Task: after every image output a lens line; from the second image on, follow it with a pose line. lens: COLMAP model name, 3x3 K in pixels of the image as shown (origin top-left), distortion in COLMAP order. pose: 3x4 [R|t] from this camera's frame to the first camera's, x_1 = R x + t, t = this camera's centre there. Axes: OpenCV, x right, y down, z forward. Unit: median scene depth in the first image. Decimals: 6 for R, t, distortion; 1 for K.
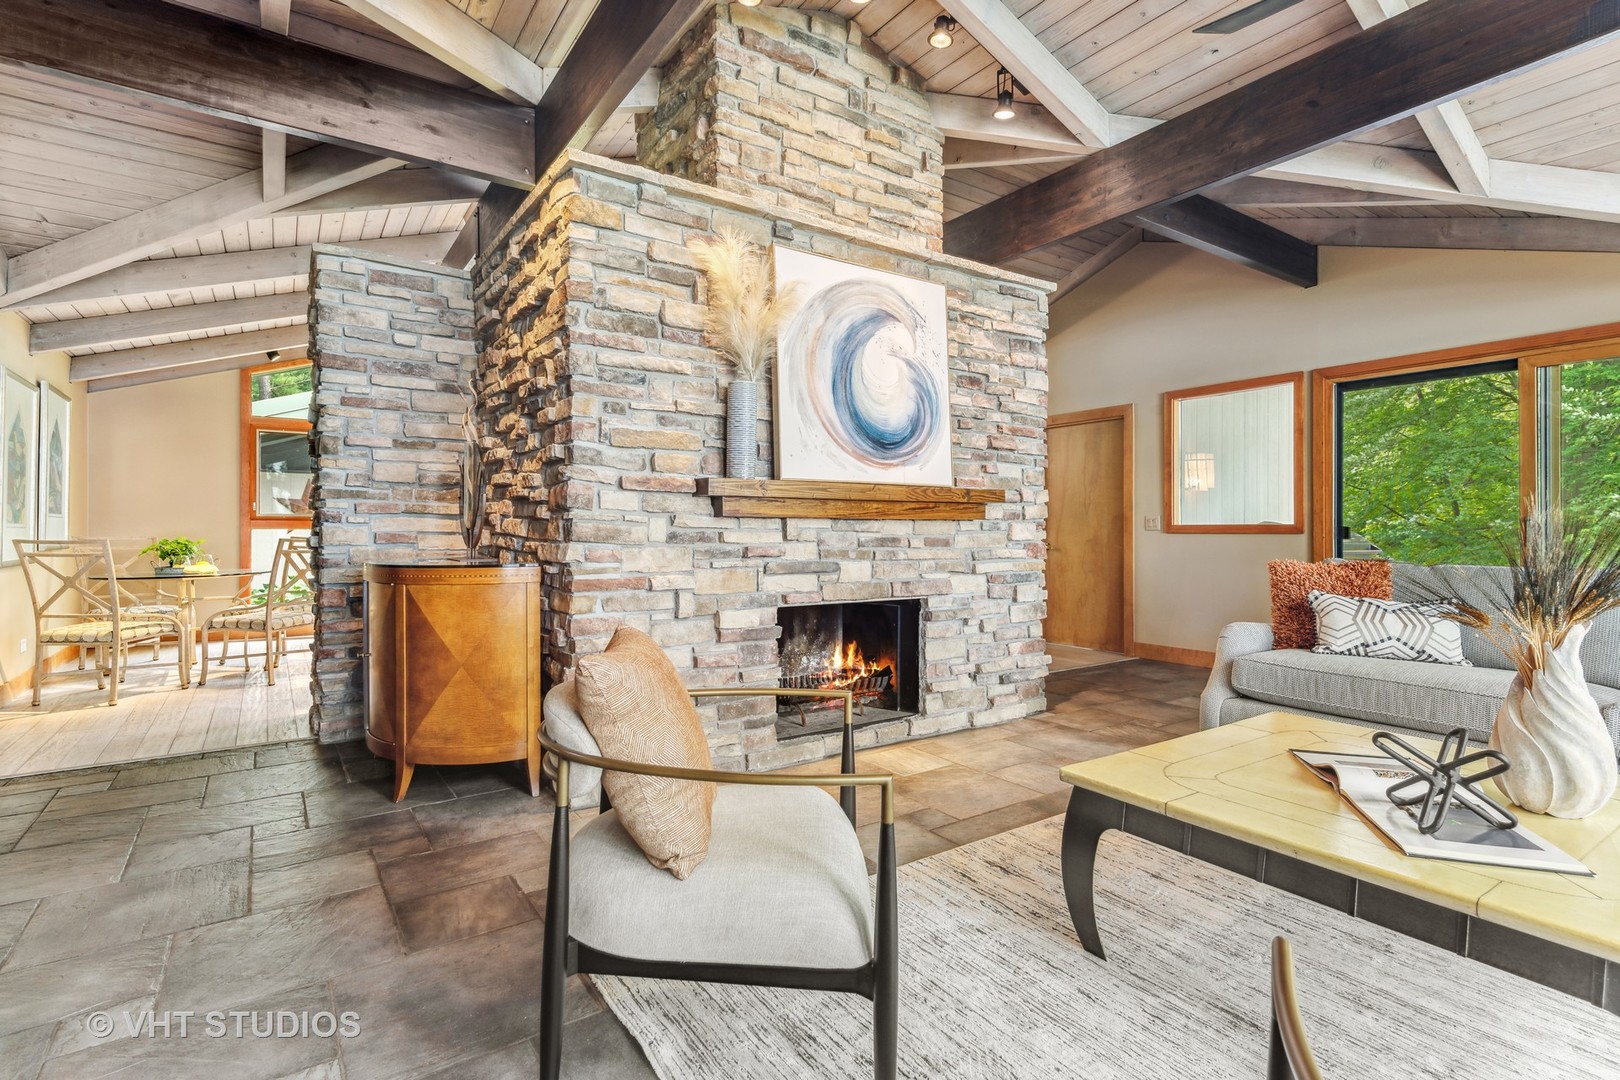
lens RADIAL K [[762.6, 0, 806.7], [0, 762.6, 532.5], [0, 0, 1]] dist [0.008092, 0.000612]
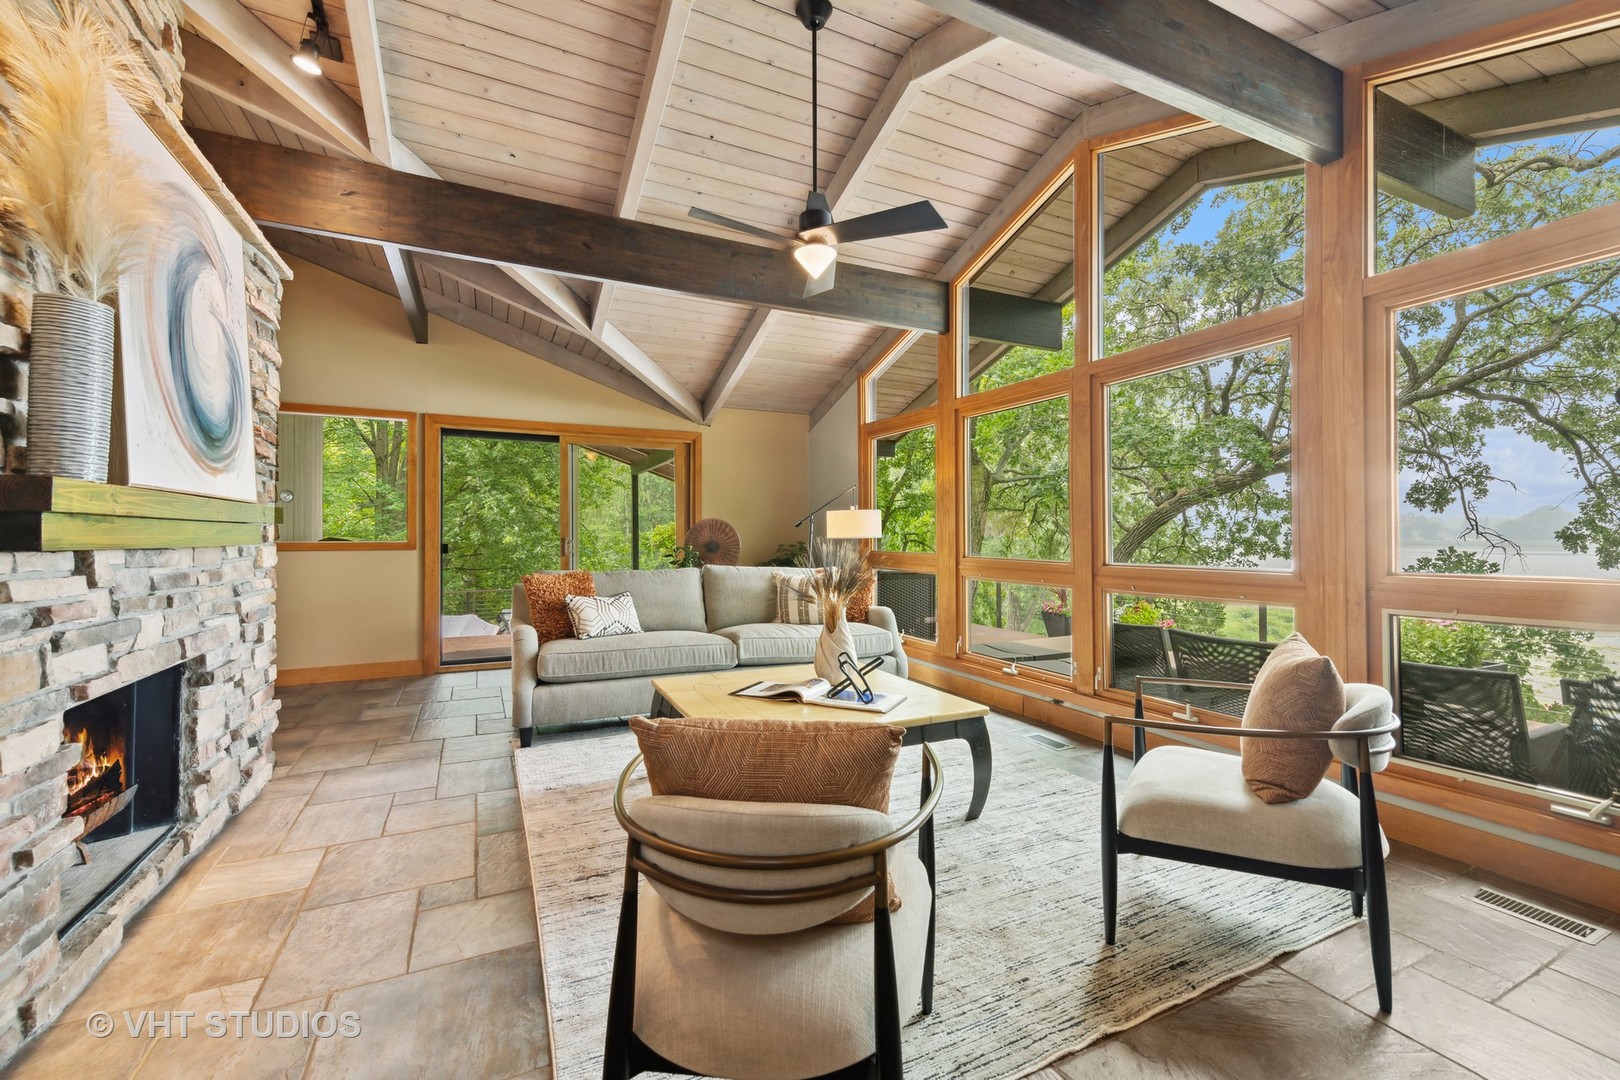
lens RADIAL K [[657.5, 0, 809.7], [0, 657.5, 531.8], [0, 0, 1]] dist [0.017865, -0.003866]
pose [[0.145959, 0.007624, 0.989261, -0.417185], [-0.000965, 0.999971, -0.007564, -0.027494], [-0.989290, 0.000149, 0.145963, 0.371052]]
